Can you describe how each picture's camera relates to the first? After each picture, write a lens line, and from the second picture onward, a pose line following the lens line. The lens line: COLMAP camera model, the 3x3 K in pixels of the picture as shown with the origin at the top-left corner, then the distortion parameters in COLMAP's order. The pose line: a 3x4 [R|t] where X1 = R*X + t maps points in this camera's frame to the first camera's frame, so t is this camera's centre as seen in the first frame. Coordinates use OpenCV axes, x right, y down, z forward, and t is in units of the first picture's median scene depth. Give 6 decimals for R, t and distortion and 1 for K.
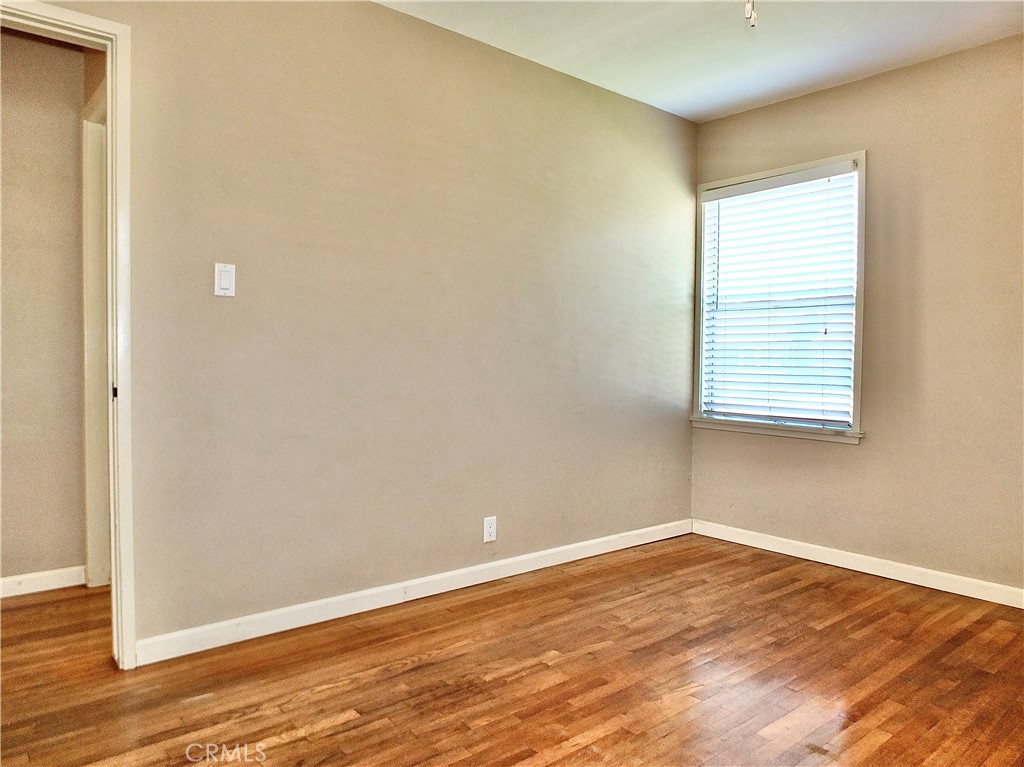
lens RADIAL K [[702.5, 0, 512.0], [0, 702.5, 383.5], [0, 0, 1]] dist [-0.021550, -0.000244]
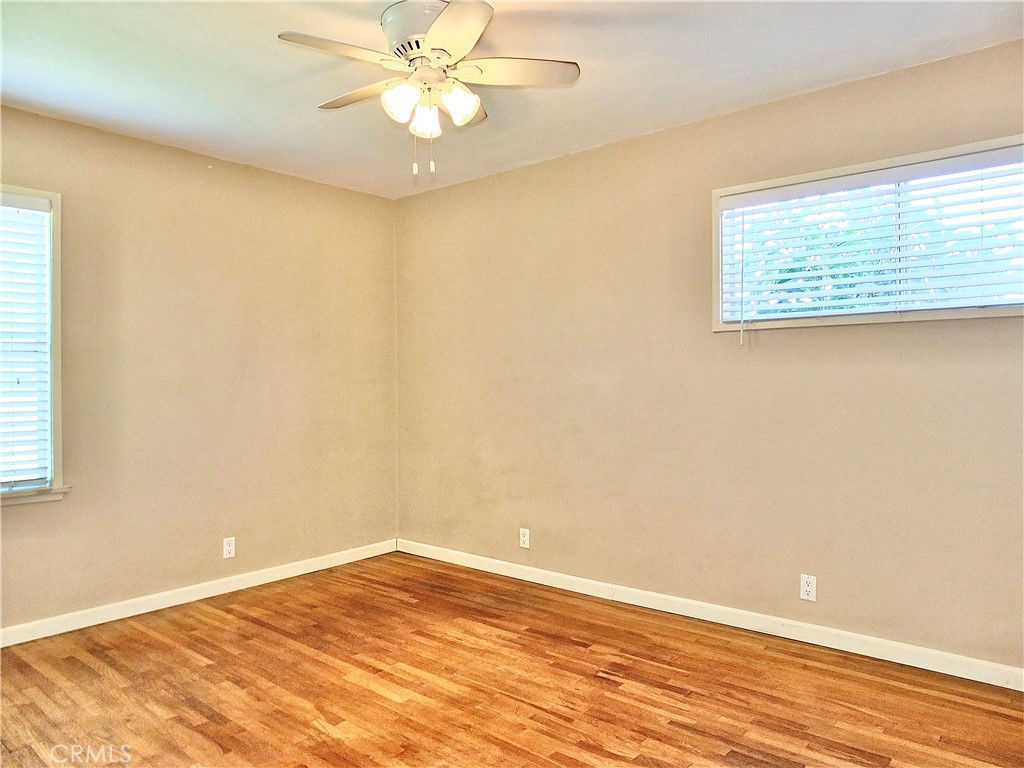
lens RADIAL K [[702.5, 0, 512.0], [0, 702.5, 384.0], [0, 0, 1]] dist [-0.021550, -0.000244]
pose [[-0.171300, -0.012954, 0.985134, -0.642089], [0.041975, 0.998910, 0.020434, -0.075261], [-0.984324, 0.044851, -0.170570, 0.653779]]
